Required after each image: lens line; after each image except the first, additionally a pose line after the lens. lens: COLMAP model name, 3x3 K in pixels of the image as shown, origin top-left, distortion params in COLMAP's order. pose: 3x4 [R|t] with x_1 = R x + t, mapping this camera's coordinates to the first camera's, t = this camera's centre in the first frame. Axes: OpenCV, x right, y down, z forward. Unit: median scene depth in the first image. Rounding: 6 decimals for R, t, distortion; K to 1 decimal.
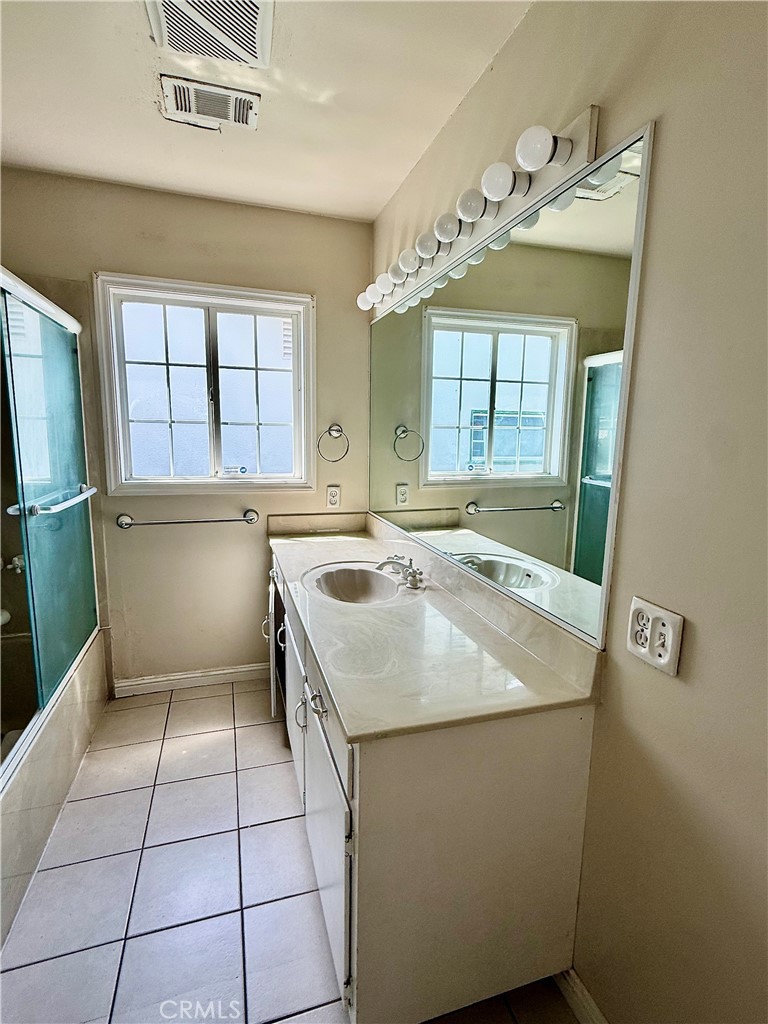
lens RADIAL K [[500.4, 0, 382.7], [0, 500.4, 513.2], [0, 0, 1]] dist [0.000455, -0.000921]
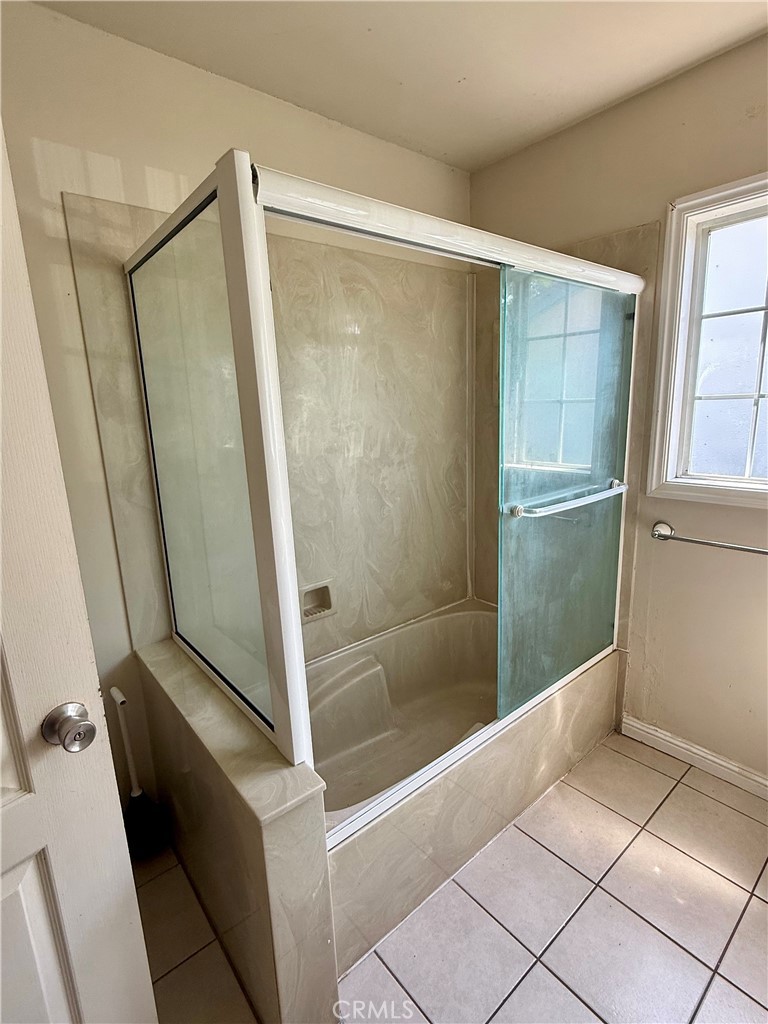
lens RADIAL K [[500.4, 0, 382.7], [0, 500.4, 513.2], [0, 0, 1]] dist [0.000455, -0.000921]
pose [[0.373402, 0.158158, -0.914088, 0.029031], [-0.101824, 0.986393, 0.129074, -0.072309], [0.922065, 0.044880, 0.384425, 0.330423]]
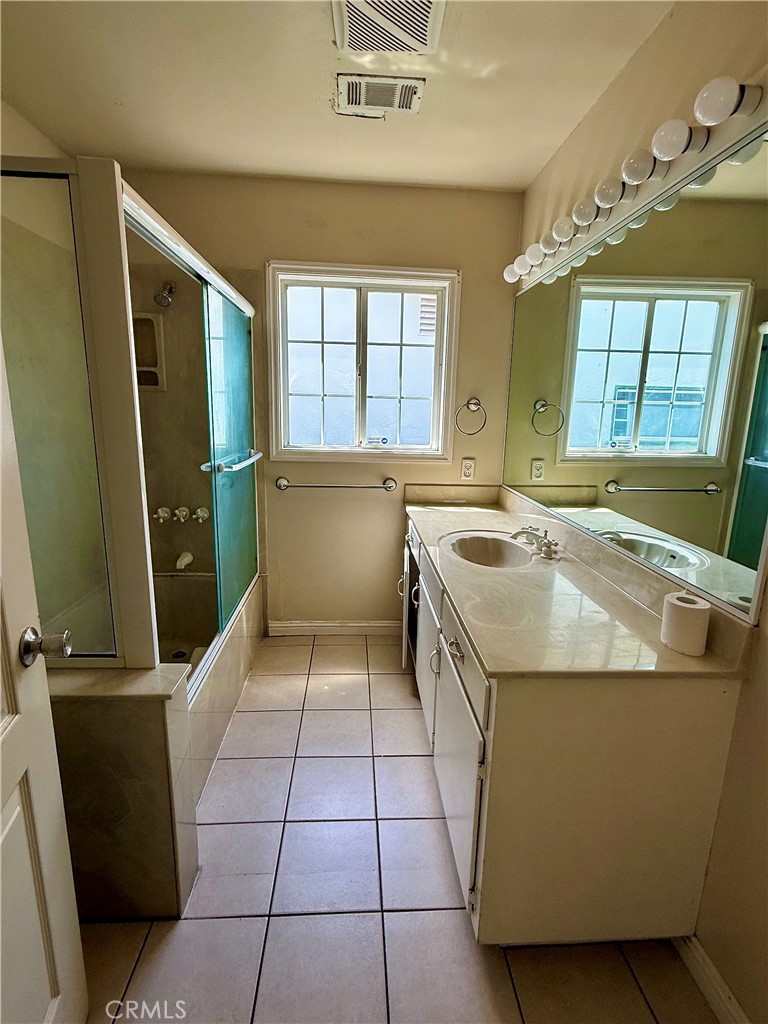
lens RADIAL K [[500.4, 0, 382.7], [0, 500.4, 513.2], [0, 0, 1]] dist [0.000455, -0.000921]
pose [[0.969095, 0.057167, -0.239971, -0.020097], [-0.046733, 0.997707, 0.048956, 0.019227], [0.242219, -0.036228, 0.969545, -0.053945]]
